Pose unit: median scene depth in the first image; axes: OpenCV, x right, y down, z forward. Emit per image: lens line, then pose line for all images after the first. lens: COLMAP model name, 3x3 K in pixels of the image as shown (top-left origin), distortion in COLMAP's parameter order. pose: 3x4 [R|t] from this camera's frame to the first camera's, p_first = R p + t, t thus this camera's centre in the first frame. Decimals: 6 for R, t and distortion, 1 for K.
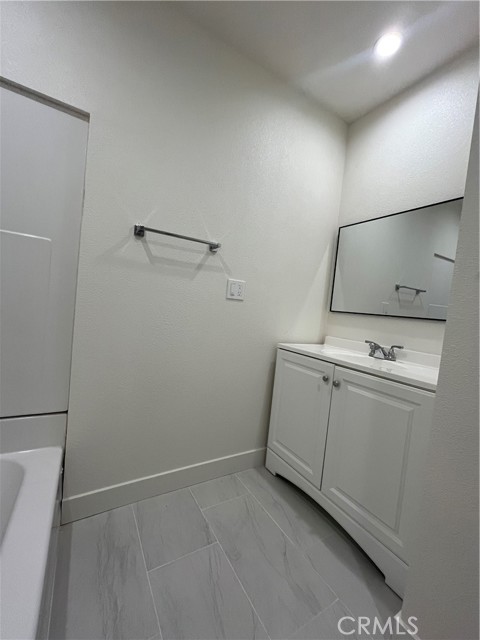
lens RADIAL K [[256.7, 0, 240.0], [0, 256.7, 320.0], [0, 0, 1]] dist [-0.004635, -0.000380]
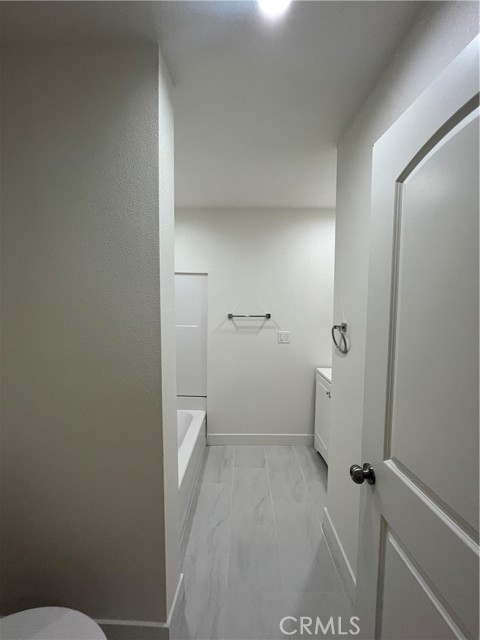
lens RADIAL K [[258.9, 0, 240.0], [0, 258.9, 320.5], [0, 0, 1]] dist [0.000343, 0.000436]
pose [[0.848126, -0.055315, -0.526899, 0.725370], [0.047534, 0.998468, -0.028308, -0.213980], [0.527658, -0.001037, 0.849457, -0.710452]]
